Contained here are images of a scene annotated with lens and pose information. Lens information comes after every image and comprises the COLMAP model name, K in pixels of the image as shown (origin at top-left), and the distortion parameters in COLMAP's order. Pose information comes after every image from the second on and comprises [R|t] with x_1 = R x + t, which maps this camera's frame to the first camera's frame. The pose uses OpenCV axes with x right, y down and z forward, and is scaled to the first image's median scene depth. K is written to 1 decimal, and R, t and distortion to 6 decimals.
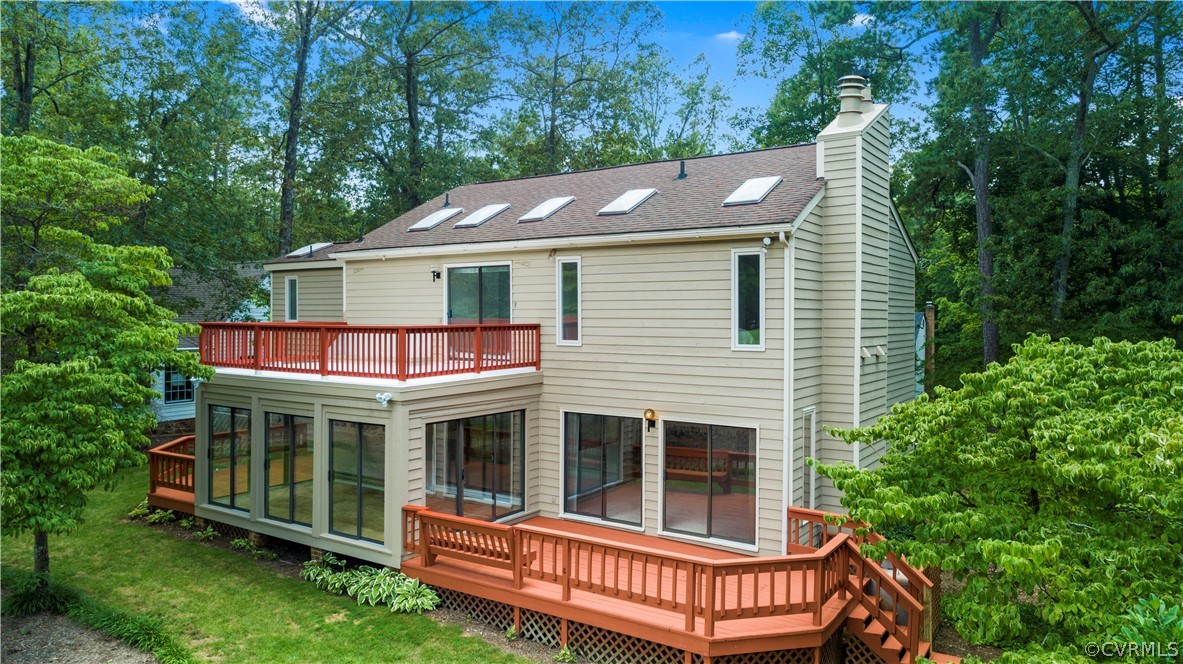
lens RADIAL K [[802.6, 0, 591.6], [0, 802.6, 311.3], [0, 0, 1]] dist [-0.003611, -0.004197]
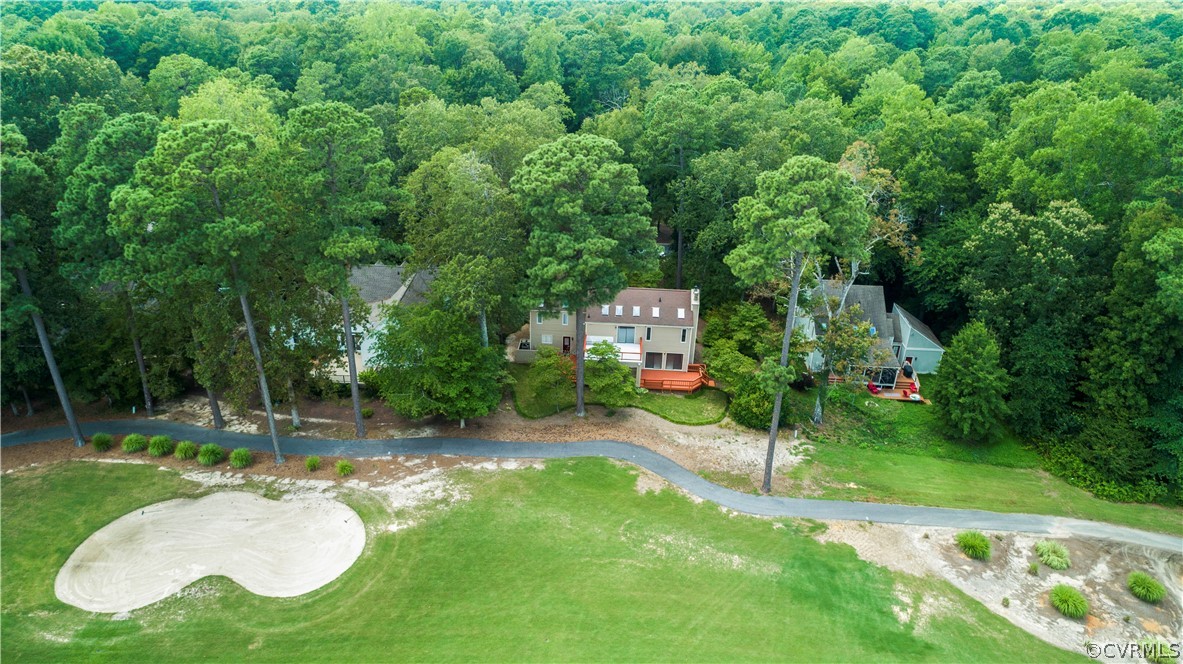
lens RADIAL K [[797.5, 0, 591.5], [0, 797.5, 332.0], [0, 0, 1]] dist [-0.006912, -0.001013]
pose [[0.854687, -0.209490, 0.474999, -3.325601], [-0.031837, 0.892094, 0.450727, -2.785649], [-0.518166, -0.400353, 0.755792, -3.272841]]
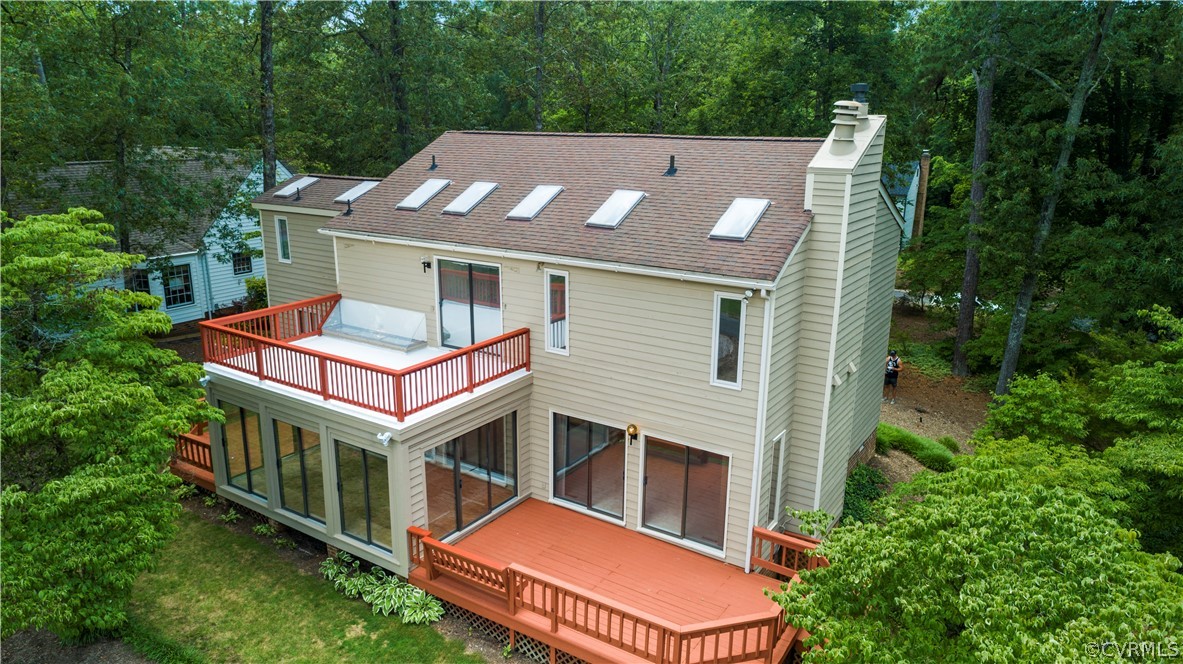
lens RADIAL K [[797.5, 0, 591.5], [0, 797.5, 332.0], [0, 0, 1]] dist [-0.006912, -0.001013]
pose [[0.999936, 0.005150, 0.010070, 0.006698], [-0.007612, 0.964940, 0.262359, -0.293843], [-0.008366, -0.262419, 0.964918, 0.003536]]
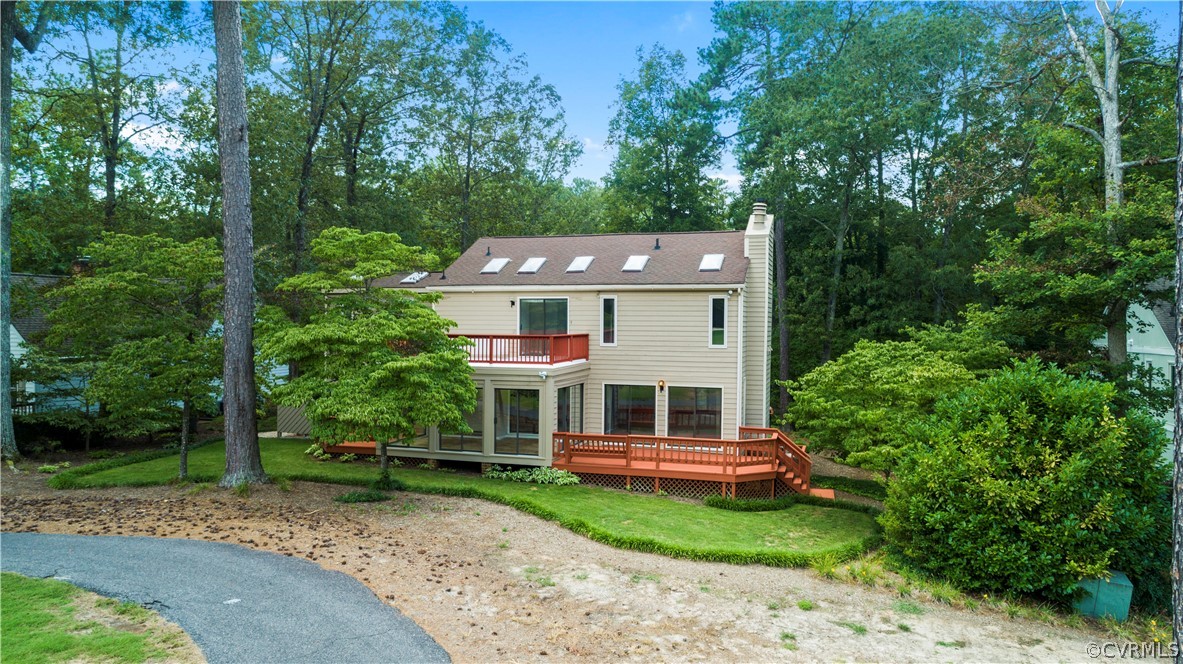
lens RADIAL K [[797.5, 0, 591.5], [0, 797.5, 332.0], [0, 0, 1]] dist [-0.006912, -0.001013]
pose [[0.957019, 0.001174, 0.290022, -0.644913], [-0.006175, 0.999848, 0.016329, -0.018722], [-0.289959, -0.017418, 0.956881, -0.737990]]
